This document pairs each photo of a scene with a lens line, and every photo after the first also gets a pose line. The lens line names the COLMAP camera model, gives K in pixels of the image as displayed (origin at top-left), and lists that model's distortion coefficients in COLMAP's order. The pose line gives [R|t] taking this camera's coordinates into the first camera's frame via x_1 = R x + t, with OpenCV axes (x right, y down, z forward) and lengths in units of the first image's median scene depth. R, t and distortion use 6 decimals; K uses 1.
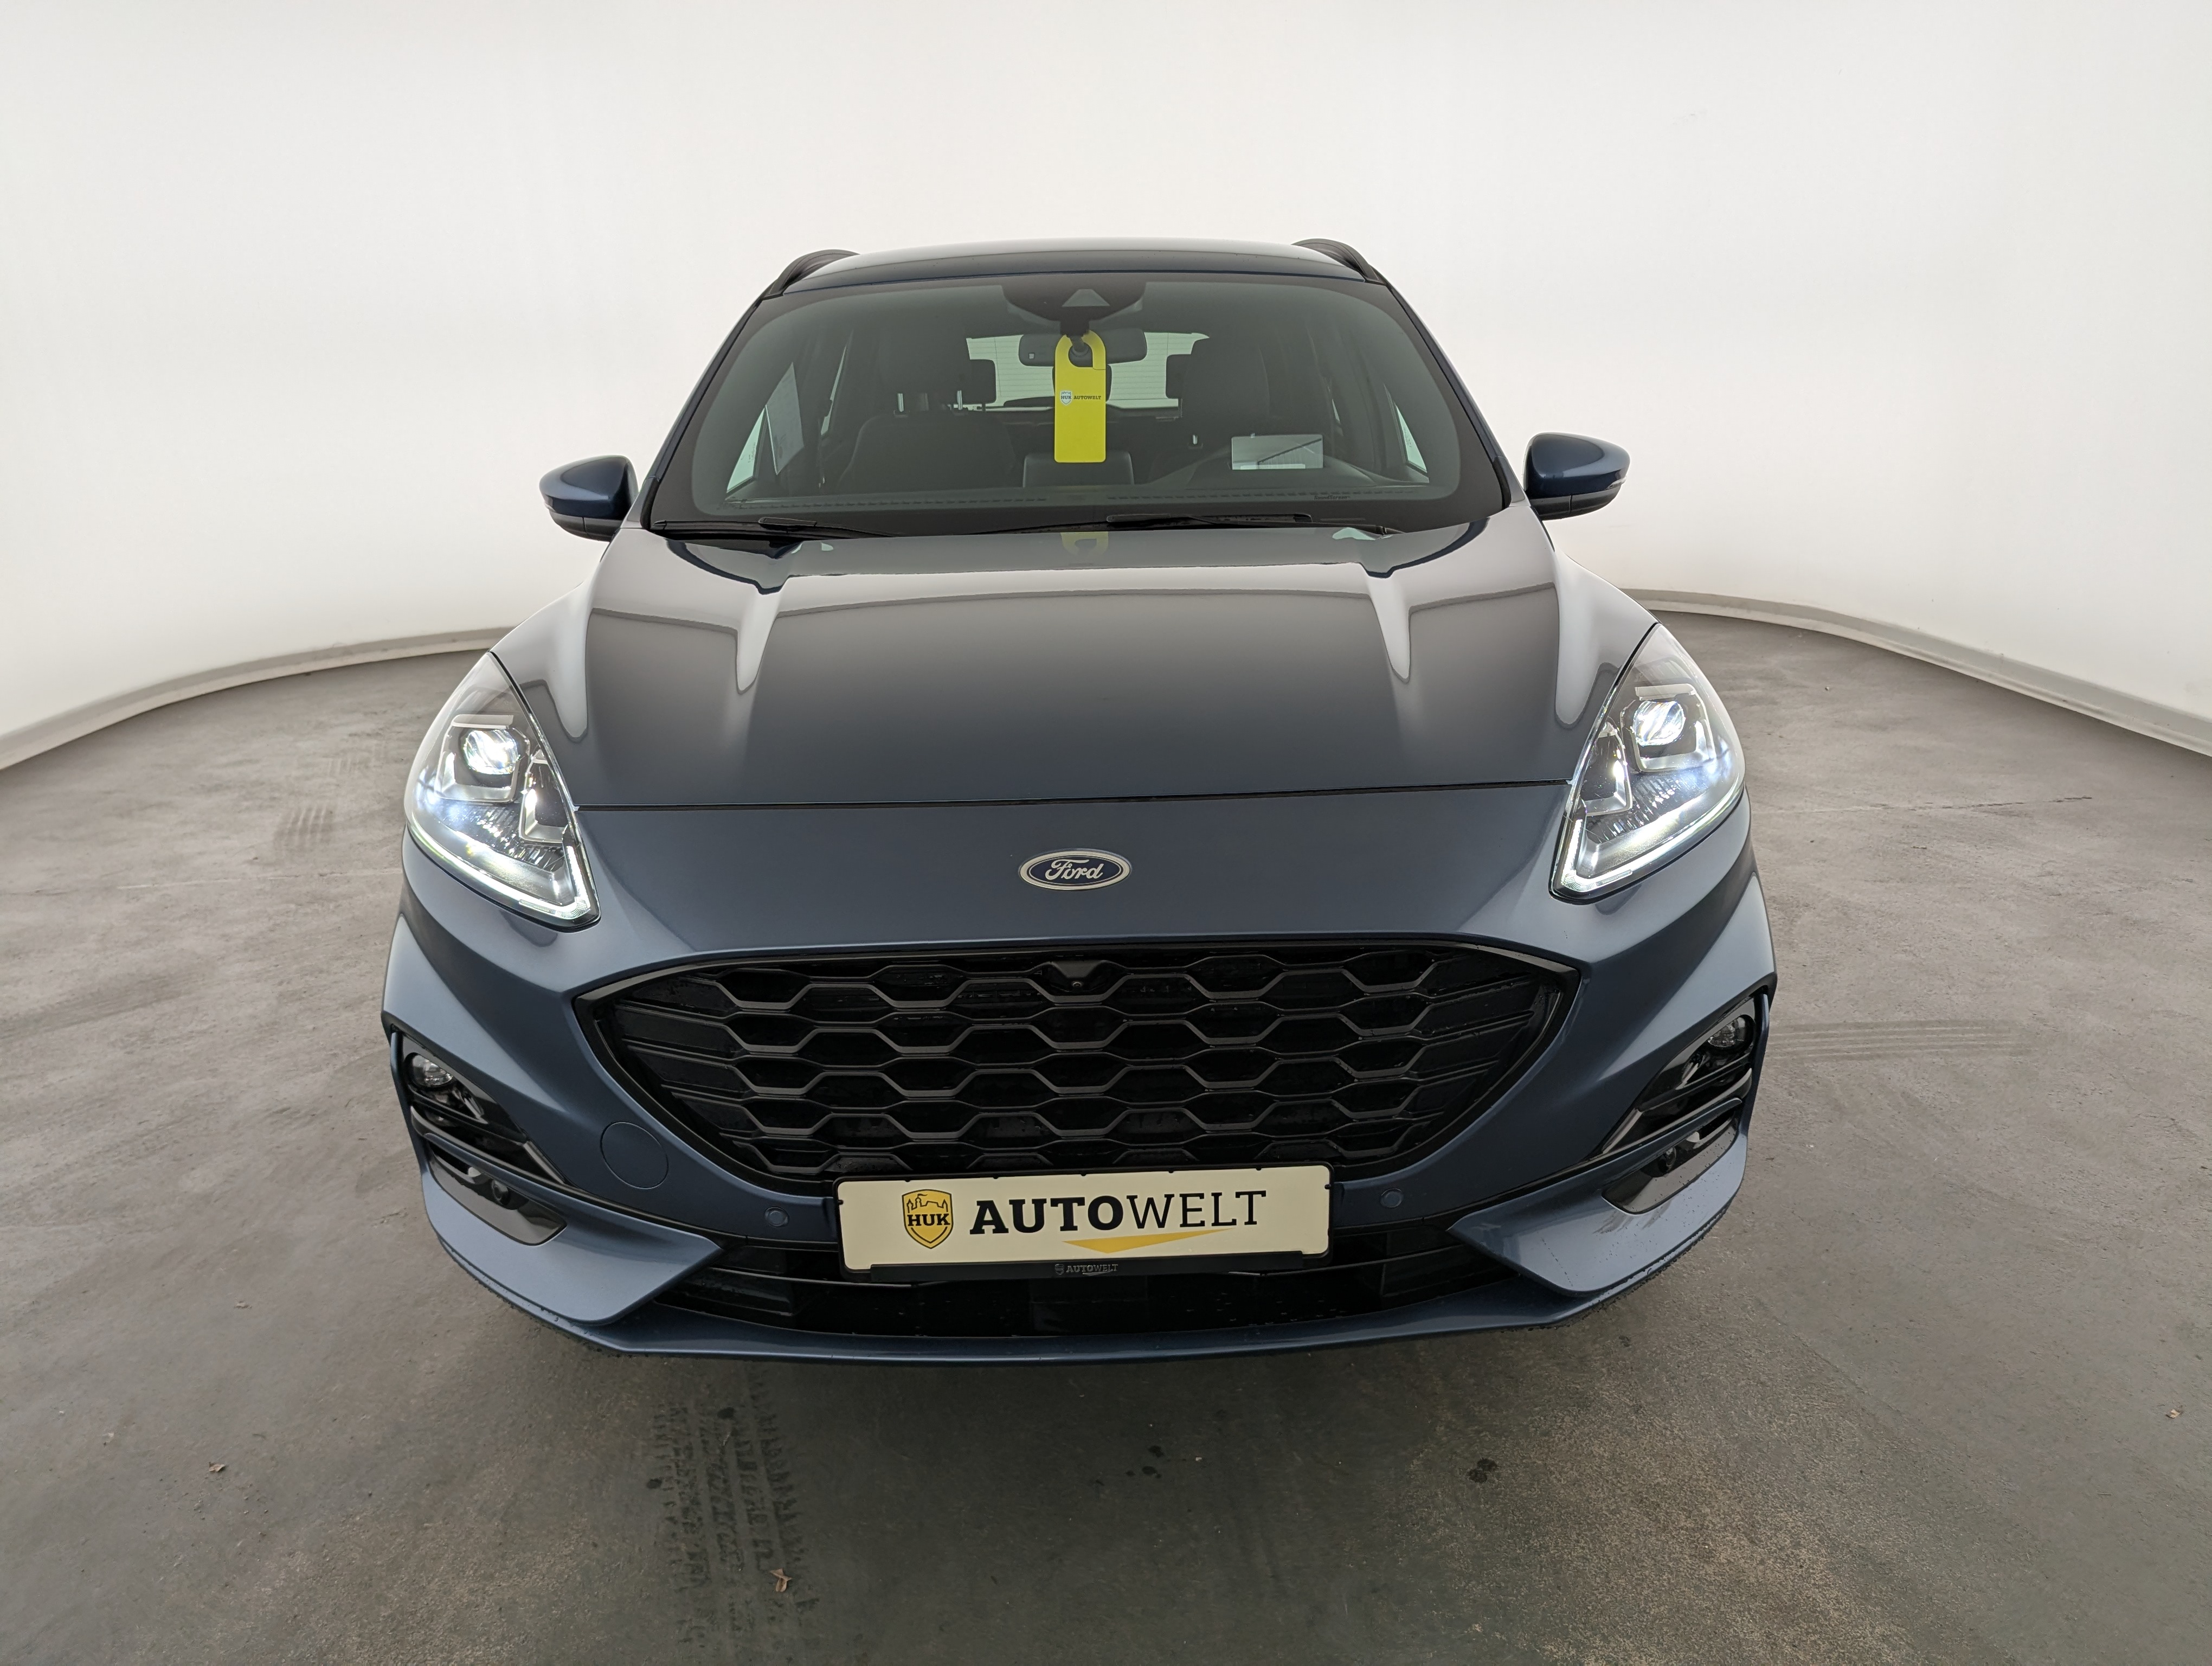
lens RADIAL K [[1549.7, 0, 1107.3], [0, 1549.7, 881.8], [0, 0, 1]] dist [0.005165, 0.000972]
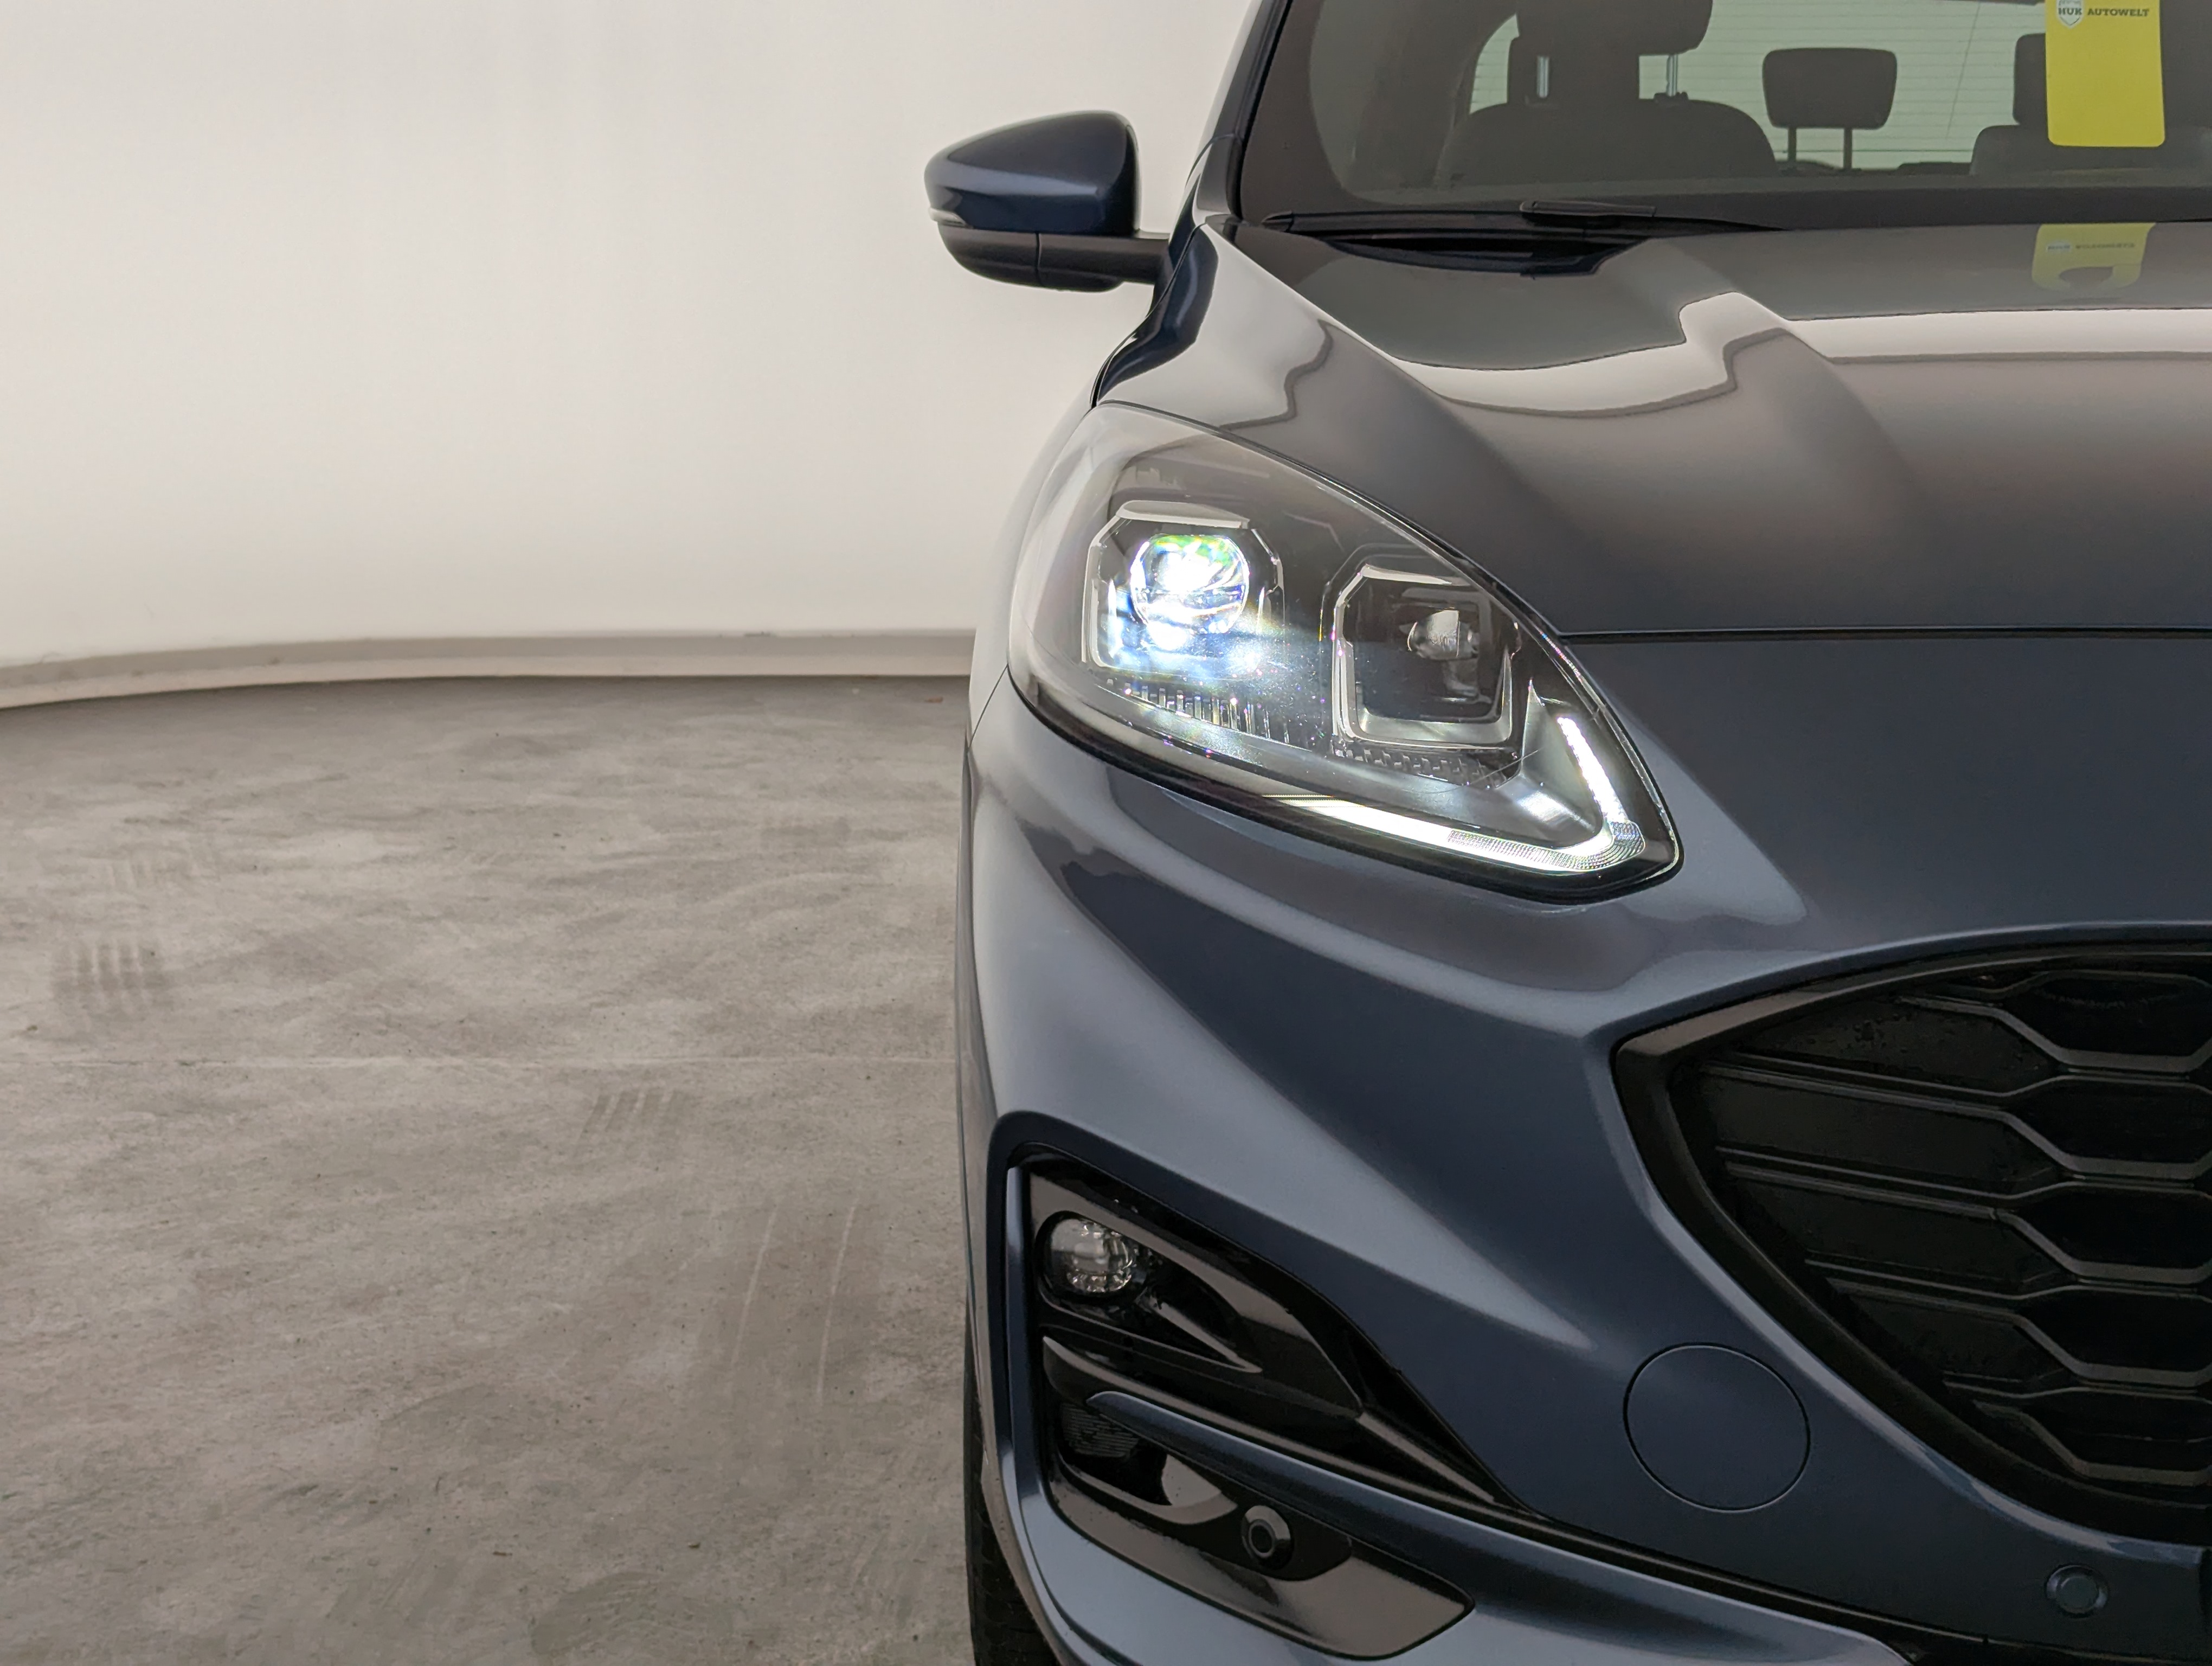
lens RADIAL K [[3434.6, 0, 1106.0], [0, 3434.6, 833.0], [0, 0, 1]] dist [0.017386, 0.027128]
pose [[0.992845, 0.038338, -0.113086, -0.351358], [-0.053121, 0.989990, -0.130761, 0.139157], [0.106941, 0.135832, 0.984943, 0.022760]]
